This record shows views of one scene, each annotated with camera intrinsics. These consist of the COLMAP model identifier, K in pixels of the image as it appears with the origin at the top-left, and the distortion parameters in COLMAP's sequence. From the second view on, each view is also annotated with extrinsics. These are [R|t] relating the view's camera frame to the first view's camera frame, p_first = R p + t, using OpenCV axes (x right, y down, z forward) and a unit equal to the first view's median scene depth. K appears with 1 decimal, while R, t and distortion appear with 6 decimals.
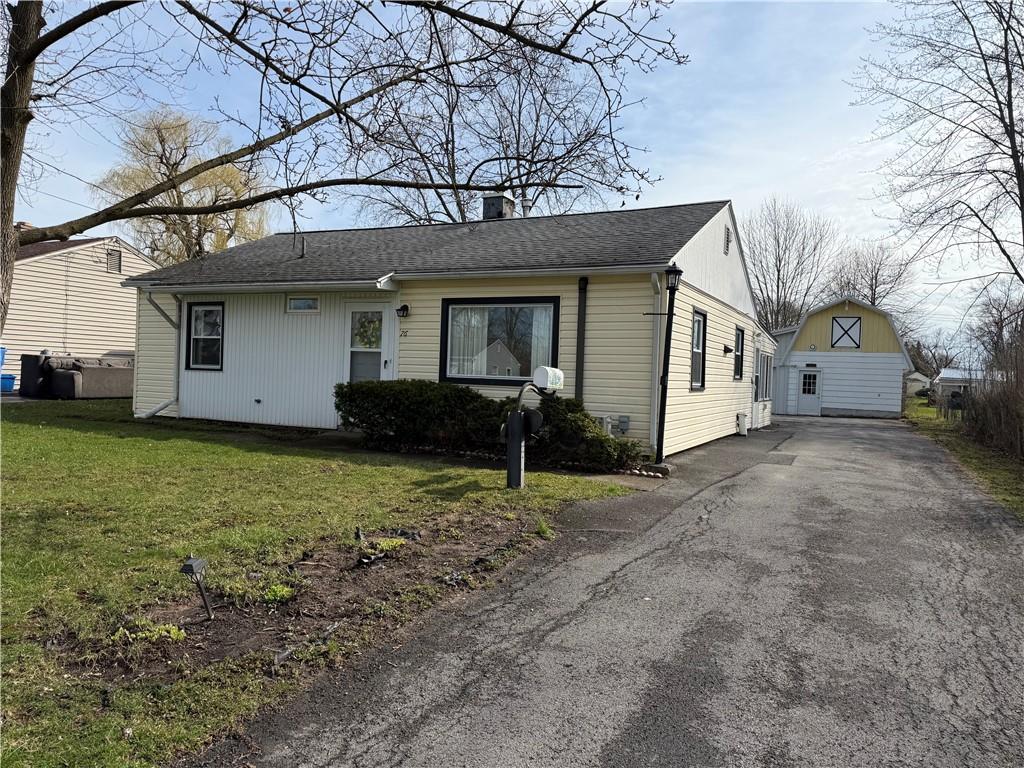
lens RADIAL K [[715.7, 0, 539.3], [0, 715.7, 380.5], [0, 0, 1]] dist [0.066661, -0.001826]
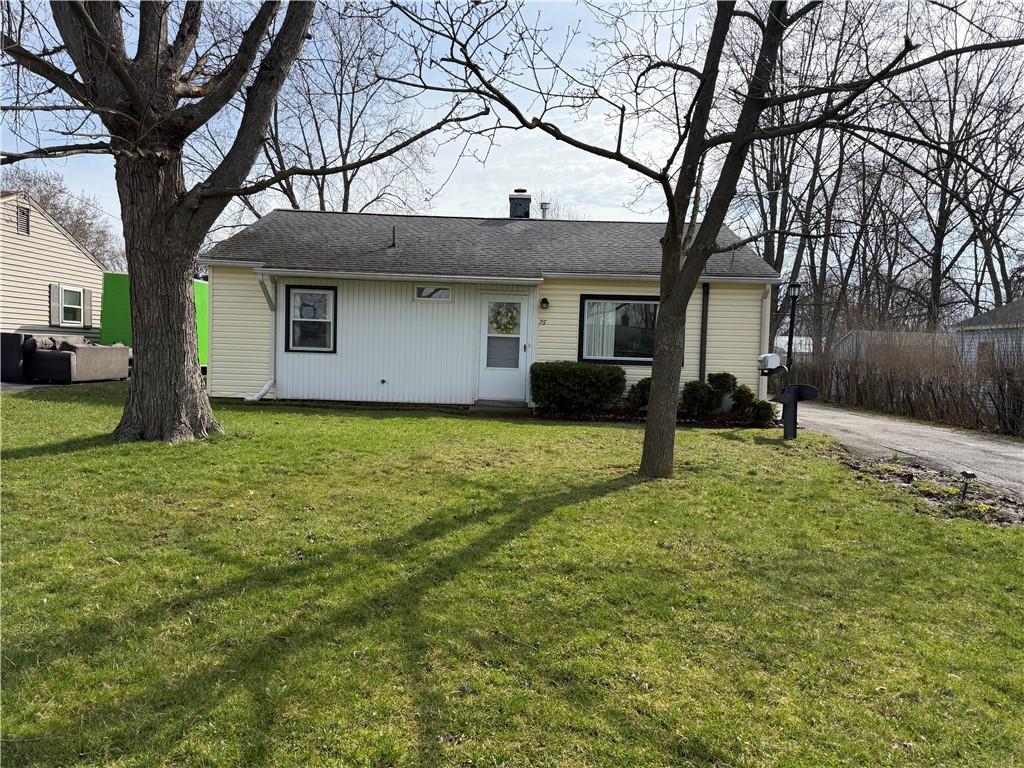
lens RADIAL K [[715.7, 0, 511.8], [0, 715.7, 387.9], [0, 0, 1]] dist [0.066661, -0.001826]
pose [[0.905077, -0.028143, 0.424315, -0.716171], [0.004068, 0.998335, 0.057536, -0.024103], [-0.425227, -0.050349, 0.903685, -0.057472]]
